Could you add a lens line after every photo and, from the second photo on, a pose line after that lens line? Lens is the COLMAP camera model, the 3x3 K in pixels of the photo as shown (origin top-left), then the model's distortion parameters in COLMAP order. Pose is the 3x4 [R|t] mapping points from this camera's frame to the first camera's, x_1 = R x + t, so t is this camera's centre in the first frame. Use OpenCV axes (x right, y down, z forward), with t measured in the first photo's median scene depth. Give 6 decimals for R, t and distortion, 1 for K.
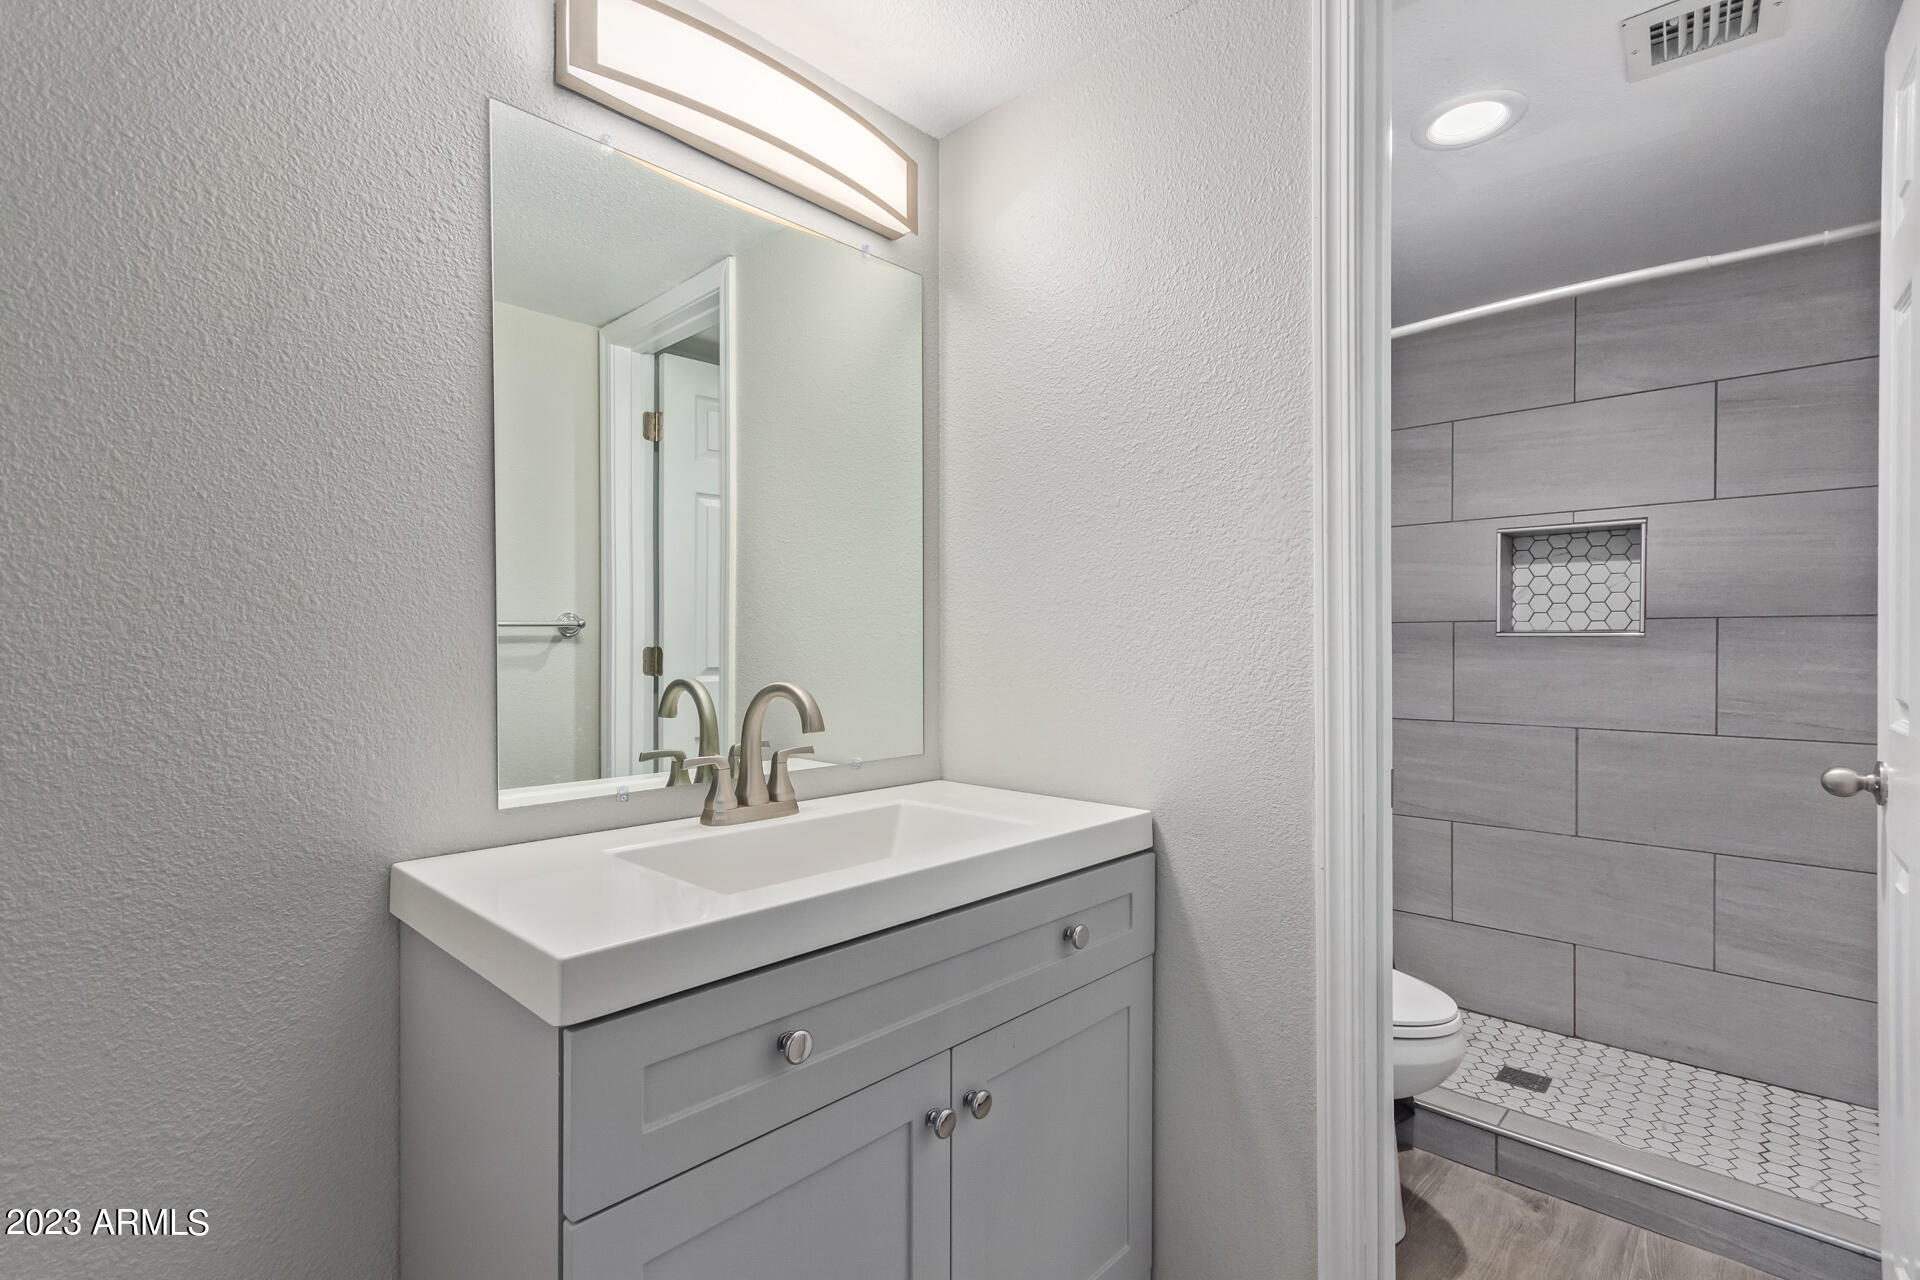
lens RADIAL K [[894.0, 0, 960.9], [0, 894.0, 644.5], [0, 0, 1]] dist [0.003627, 0.000310]
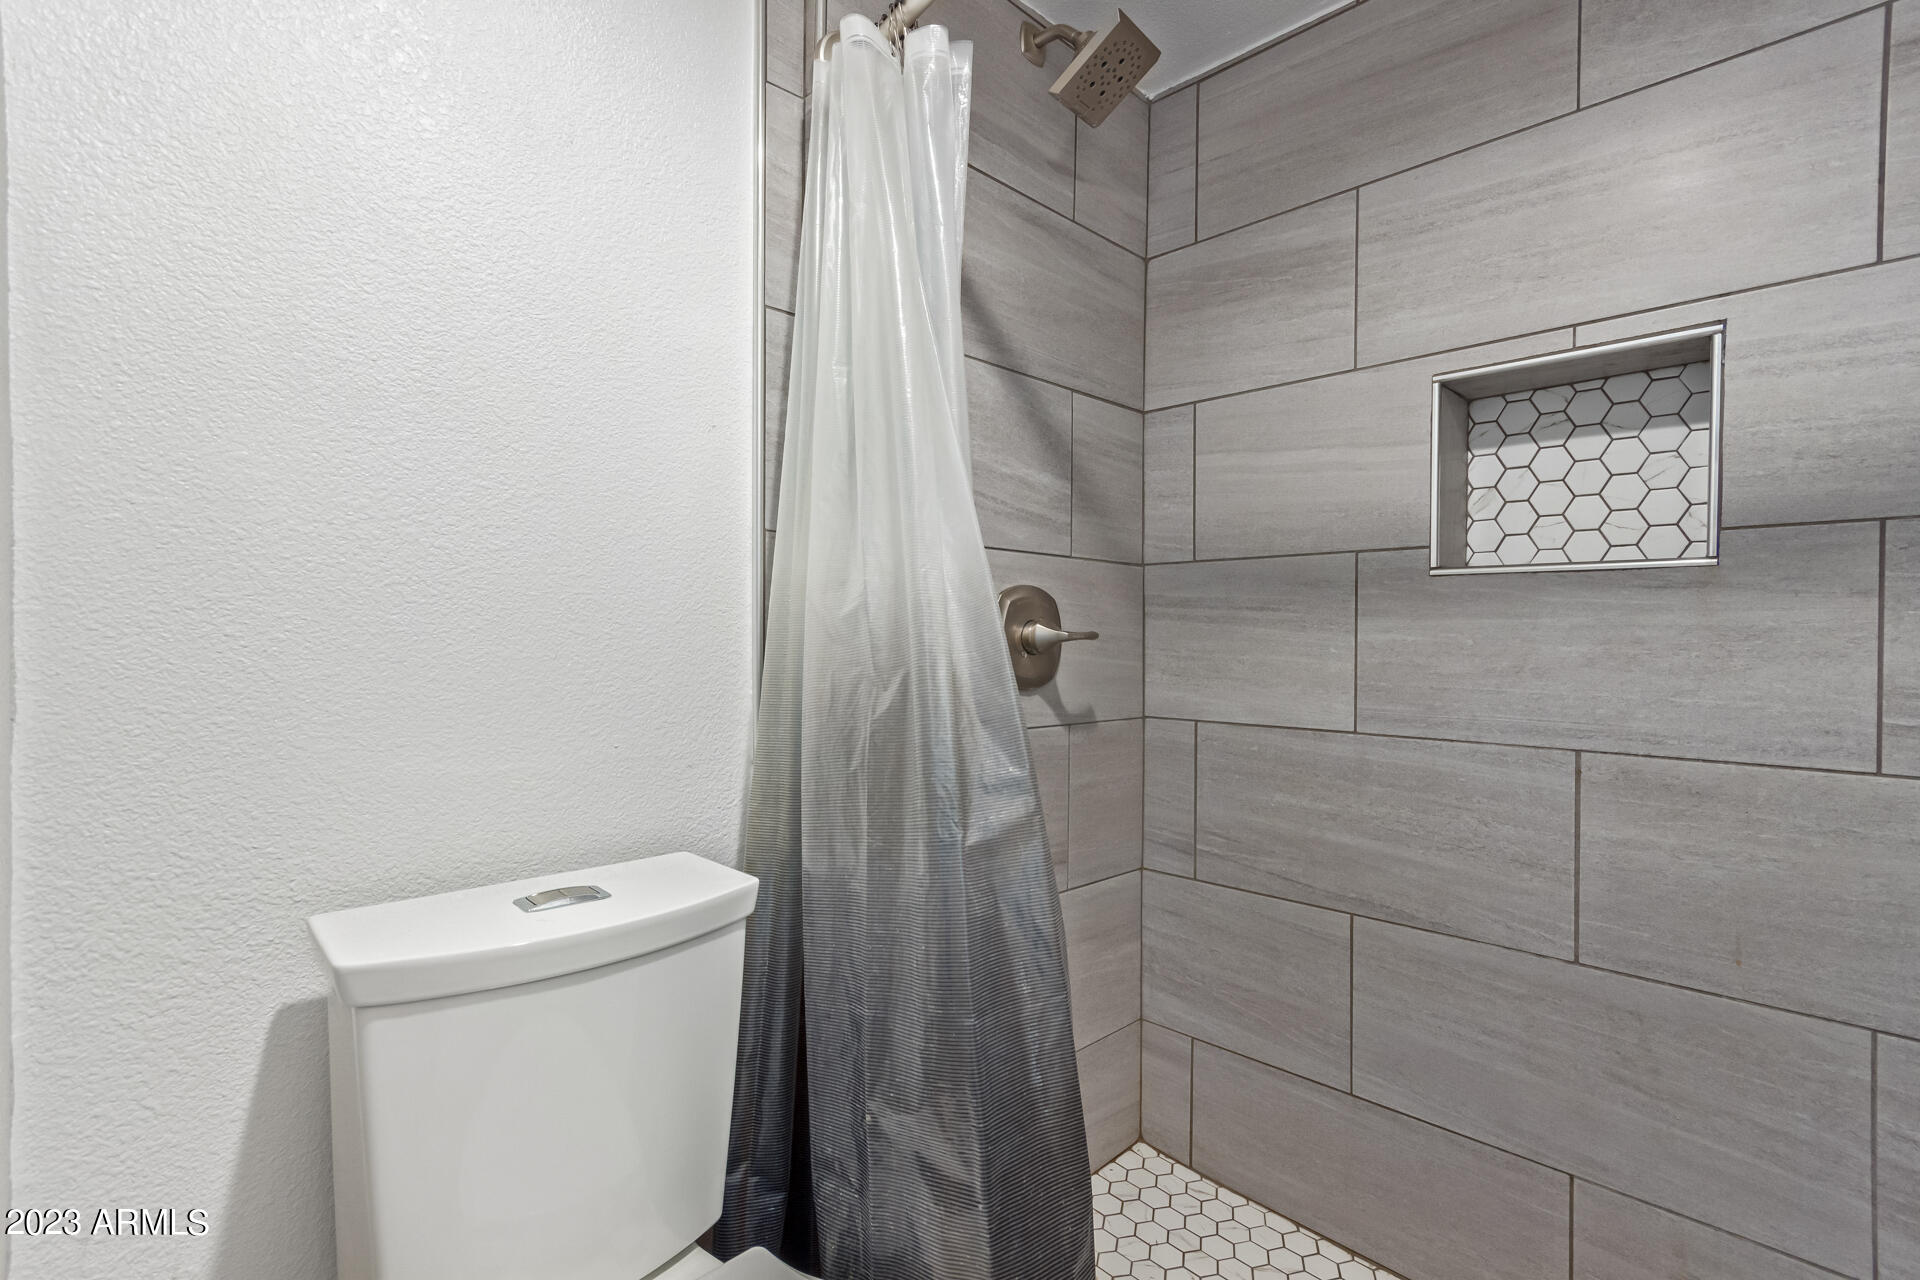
lens RADIAL K [[894.0, 0, 959.0], [0, 894.0, 638.1], [0, 0, 1]] dist [0.003627, 0.000310]
pose [[0.999162, 0.007667, -0.040208, 0.345859], [-0.007750, 0.999968, -0.001915, 0.032073], [0.040192, 0.002225, 0.999189, 0.463330]]
